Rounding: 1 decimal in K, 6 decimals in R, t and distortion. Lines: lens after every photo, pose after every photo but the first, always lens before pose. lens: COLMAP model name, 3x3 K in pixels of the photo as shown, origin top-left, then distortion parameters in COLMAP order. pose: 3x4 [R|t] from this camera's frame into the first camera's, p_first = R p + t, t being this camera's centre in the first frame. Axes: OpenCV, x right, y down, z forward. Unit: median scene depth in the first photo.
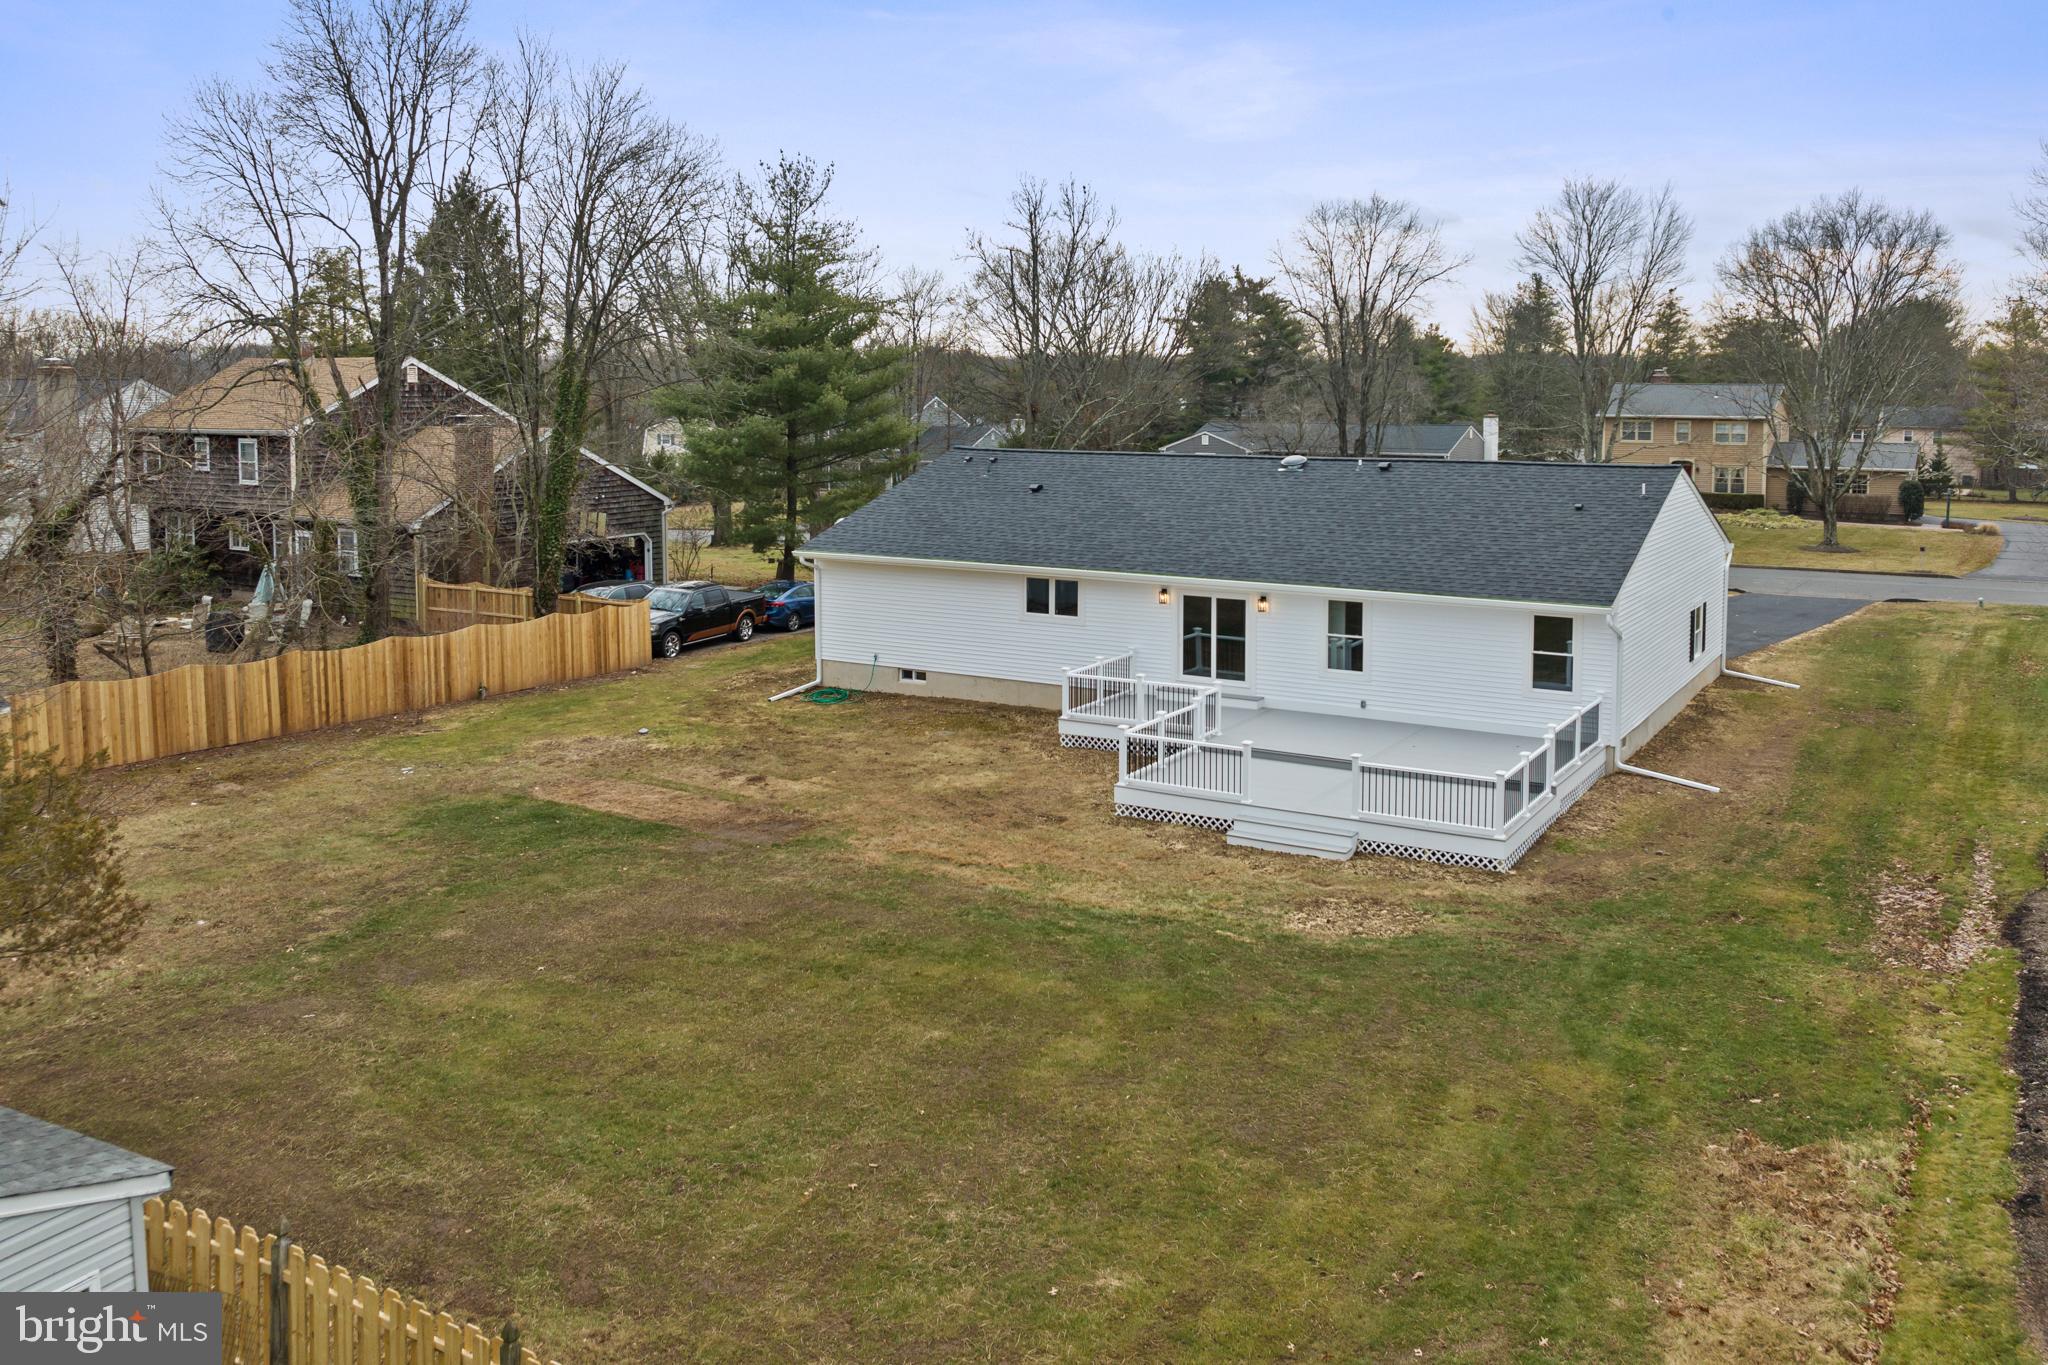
lens RADIAL K [[1628.4, 0, 1122.3], [0, 1628.4, 526.0], [0, 0, 1]] dist [-0.036547, -0.002677]
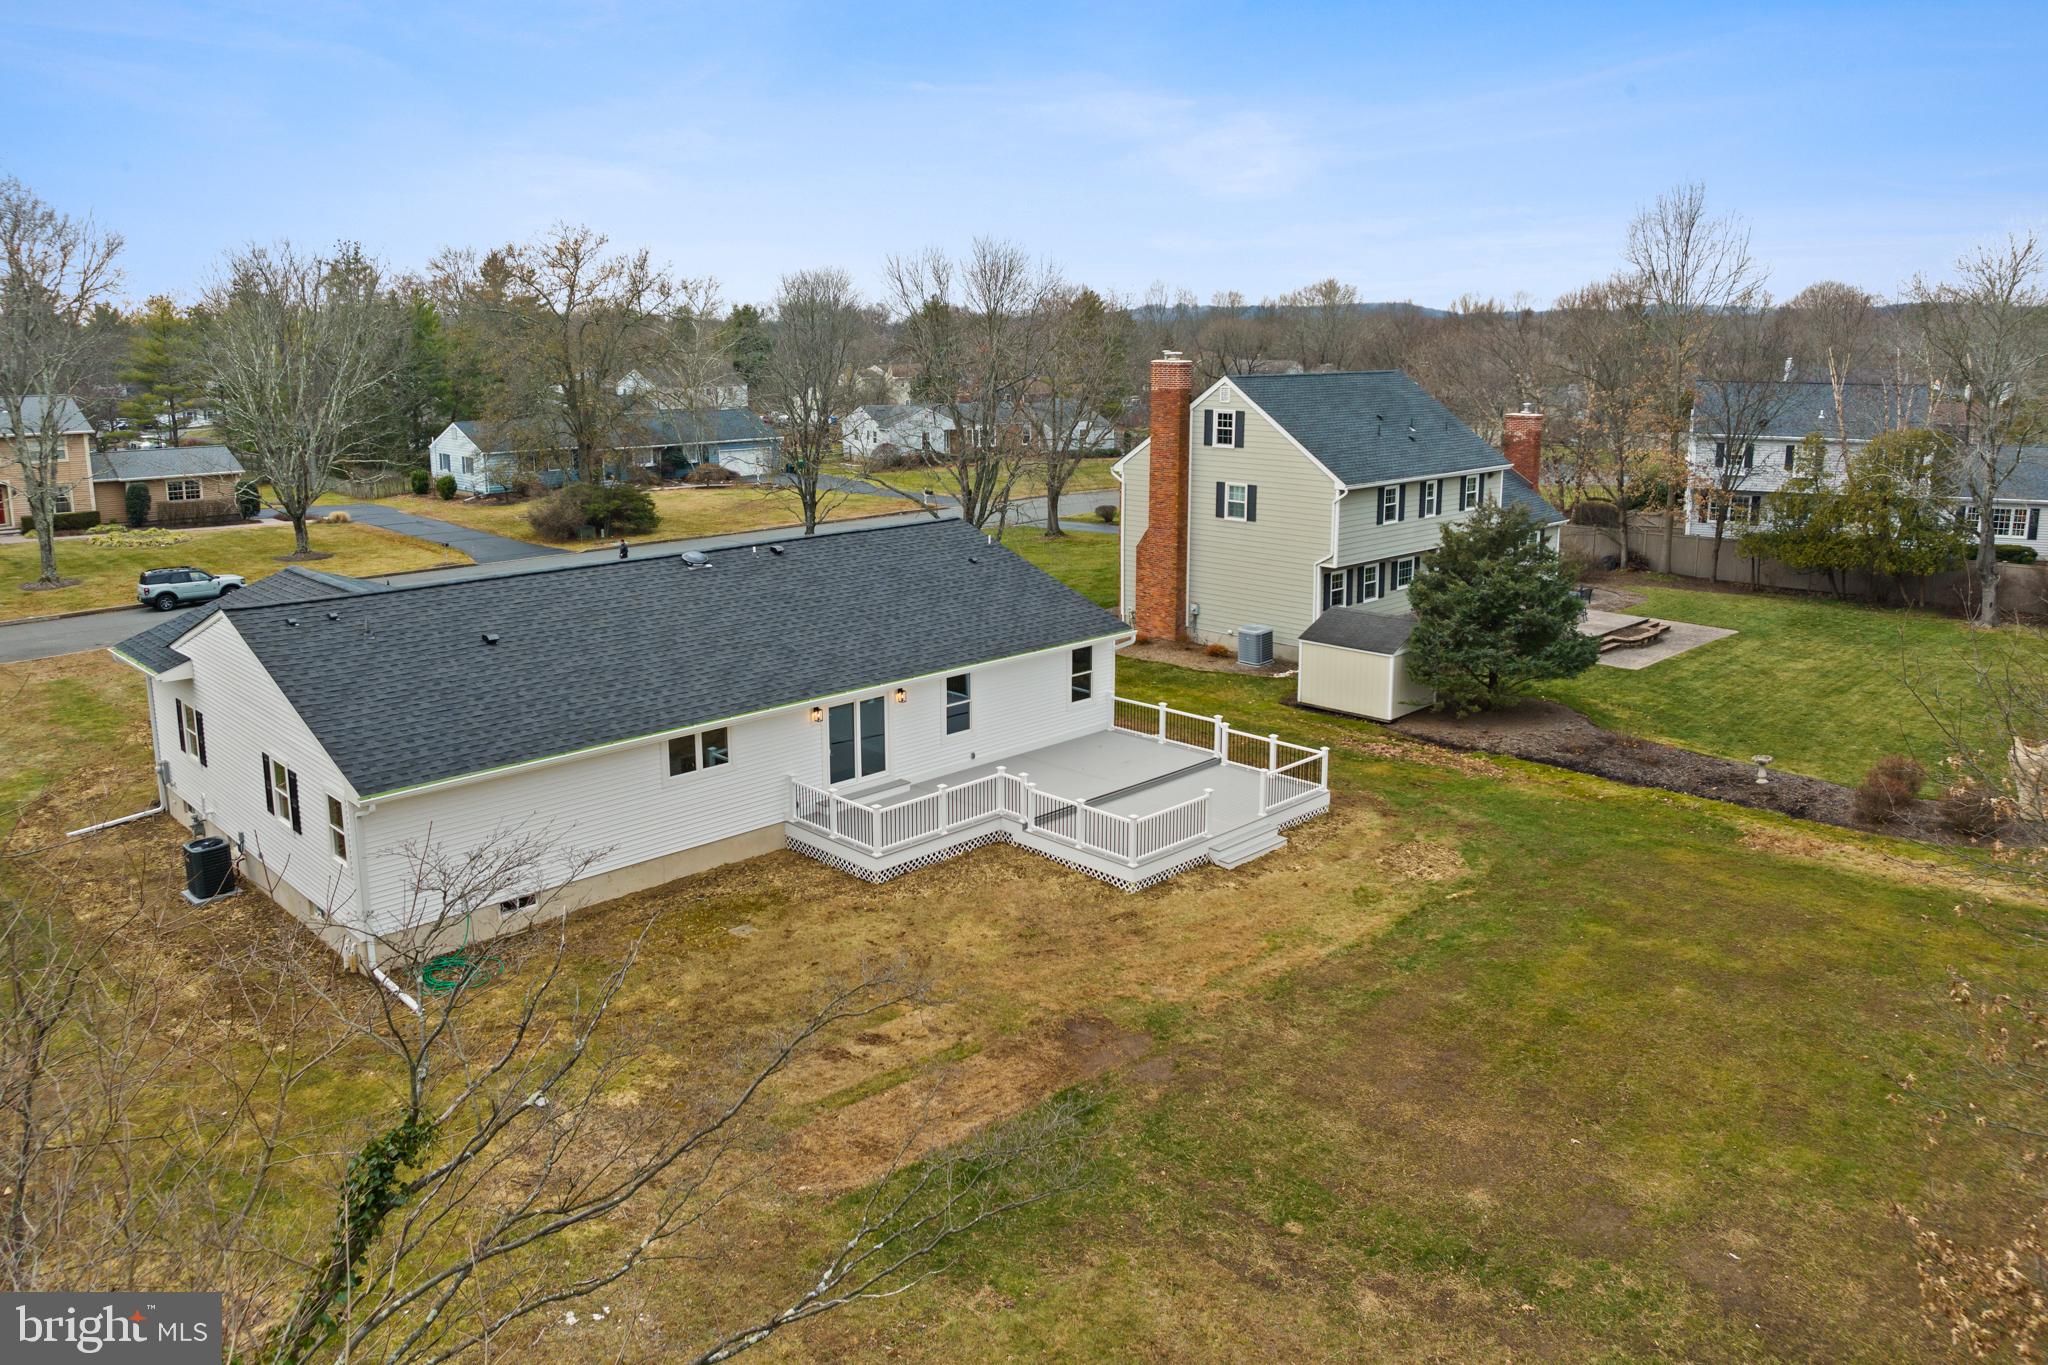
lens RADIAL K [[1447.0, 0, 1021.8], [0, 1447.0, 600.3], [0, 0, 1]] dist [-0.036481, -0.002666]
pose [[0.275152, -0.179260, 0.944541, -0.776252], [0.088076, 0.983032, 0.160907, -0.159161], [-0.957358, 0.038917, 0.286272, 0.639220]]
